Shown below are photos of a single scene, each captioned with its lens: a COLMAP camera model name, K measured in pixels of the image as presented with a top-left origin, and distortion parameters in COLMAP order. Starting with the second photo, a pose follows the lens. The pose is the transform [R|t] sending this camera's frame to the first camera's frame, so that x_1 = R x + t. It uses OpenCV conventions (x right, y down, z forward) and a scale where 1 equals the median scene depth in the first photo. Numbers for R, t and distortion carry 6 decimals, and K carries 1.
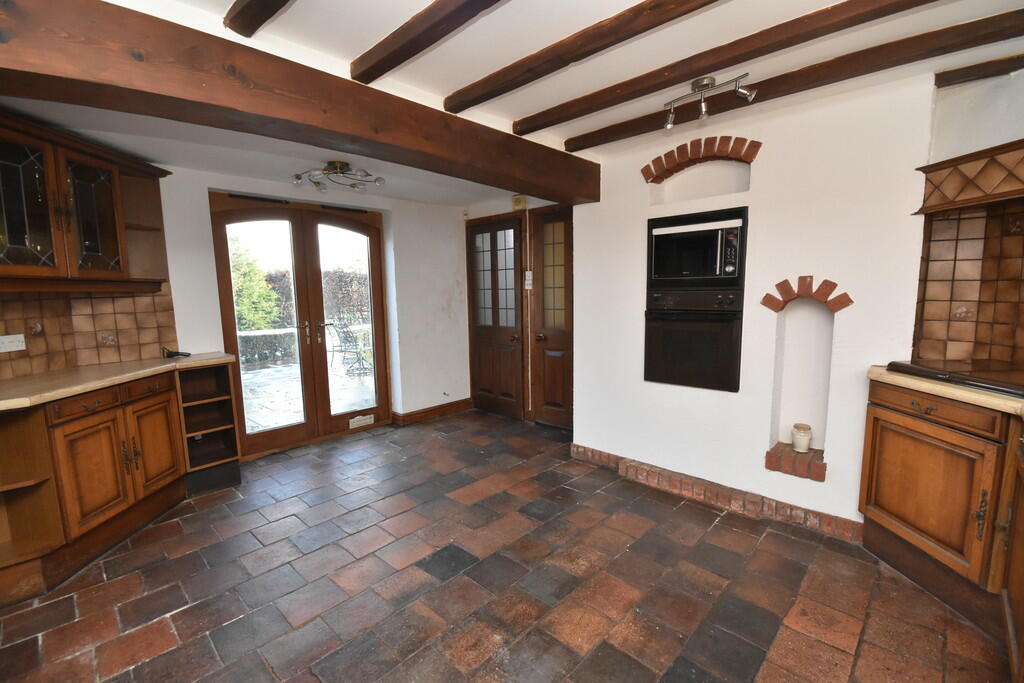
lens RADIAL K [[457.2, 0, 511.1], [0, 457.2, 346.8], [0, 0, 1]] dist [-0.001215, -0.000880]
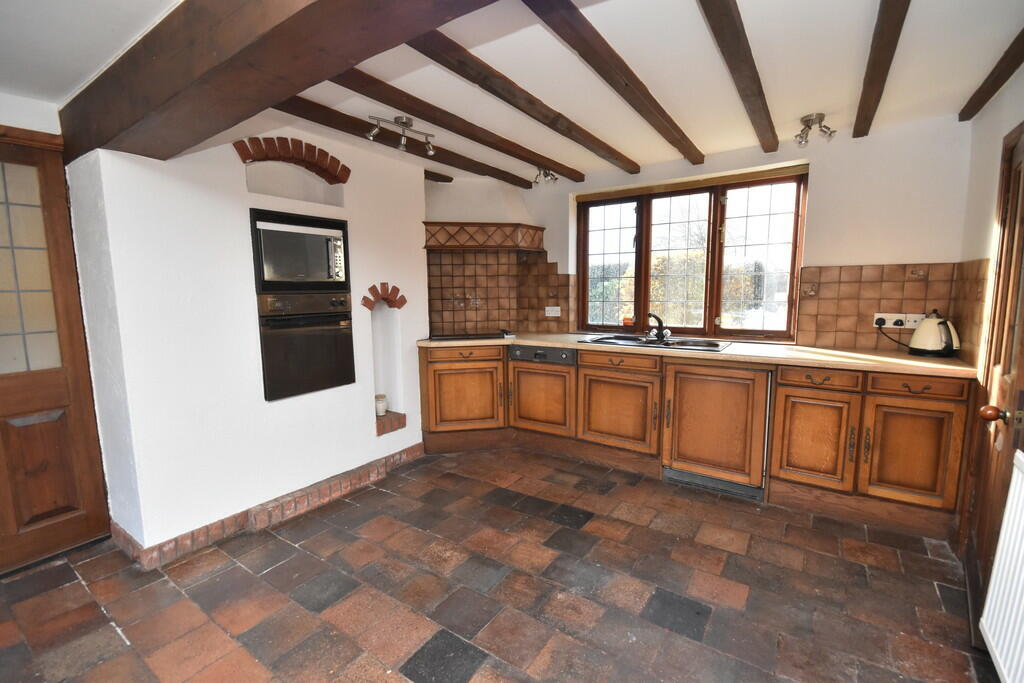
lens RADIAL K [[457.2, 0, 511.1], [0, 457.2, 346.8], [0, 0, 1]] dist [-0.001215, -0.000880]
pose [[-0.176625, -0.109205, 0.978201, -0.739083], [0.134456, 0.981833, 0.133888, -0.096195], [-0.975051, 0.155174, -0.158733, 0.849582]]
